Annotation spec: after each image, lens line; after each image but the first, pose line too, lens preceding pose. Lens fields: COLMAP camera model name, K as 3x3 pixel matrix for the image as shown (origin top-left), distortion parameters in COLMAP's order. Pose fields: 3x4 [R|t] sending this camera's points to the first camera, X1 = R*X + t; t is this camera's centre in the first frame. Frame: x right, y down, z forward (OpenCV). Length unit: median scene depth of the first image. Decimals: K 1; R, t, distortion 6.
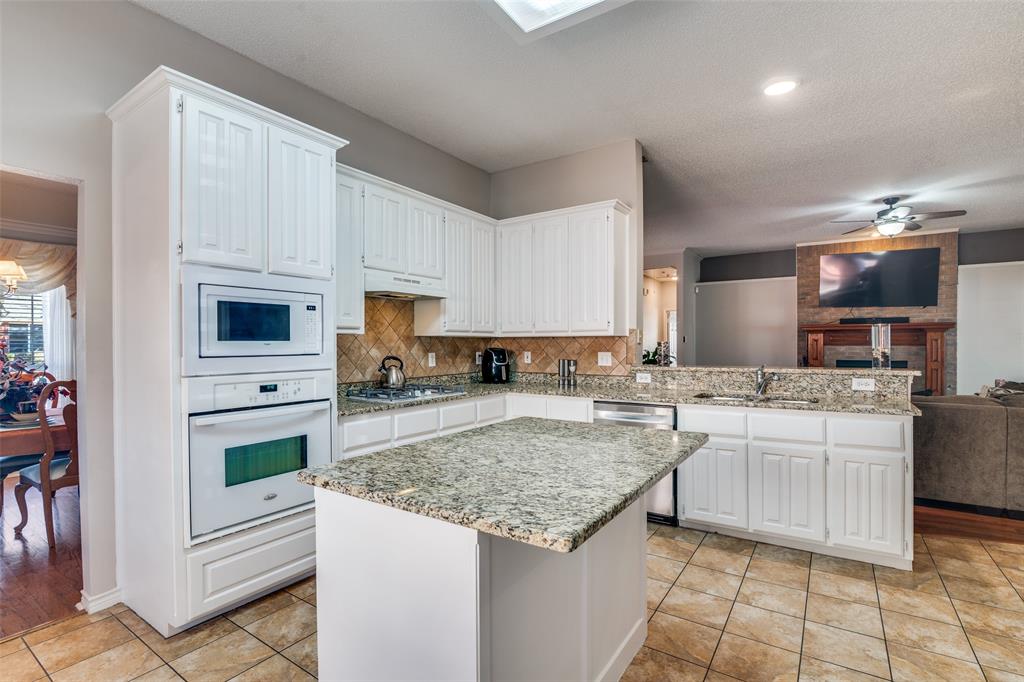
lens RADIAL K [[490.5, 0, 512.0], [0, 490.5, 341.0], [0, 0, 1]] dist [-0.029503, -0.000119]
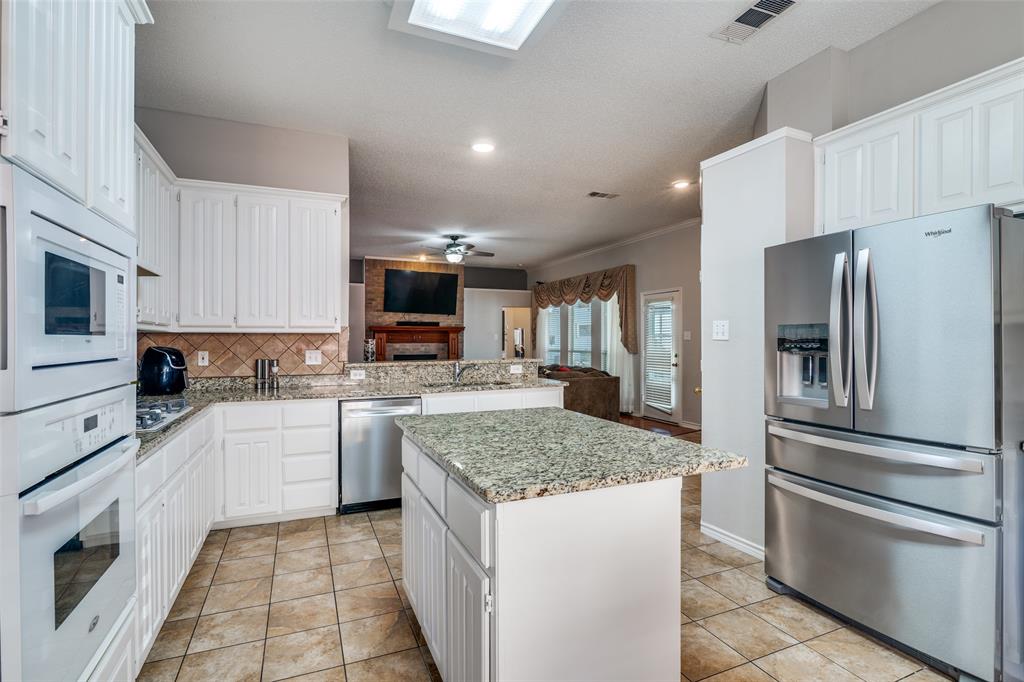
lens RADIAL K [[474.1, 0, 512.0], [0, 474.1, 341.0], [0, 0, 1]] dist [-0.001600, -0.000121]
pose [[0.538429, 0.001259, 0.842670, -0.359869], [-0.004562, 0.999989, 0.001421, 0.001782], [-0.842659, -0.004610, 0.538428, 0.172941]]
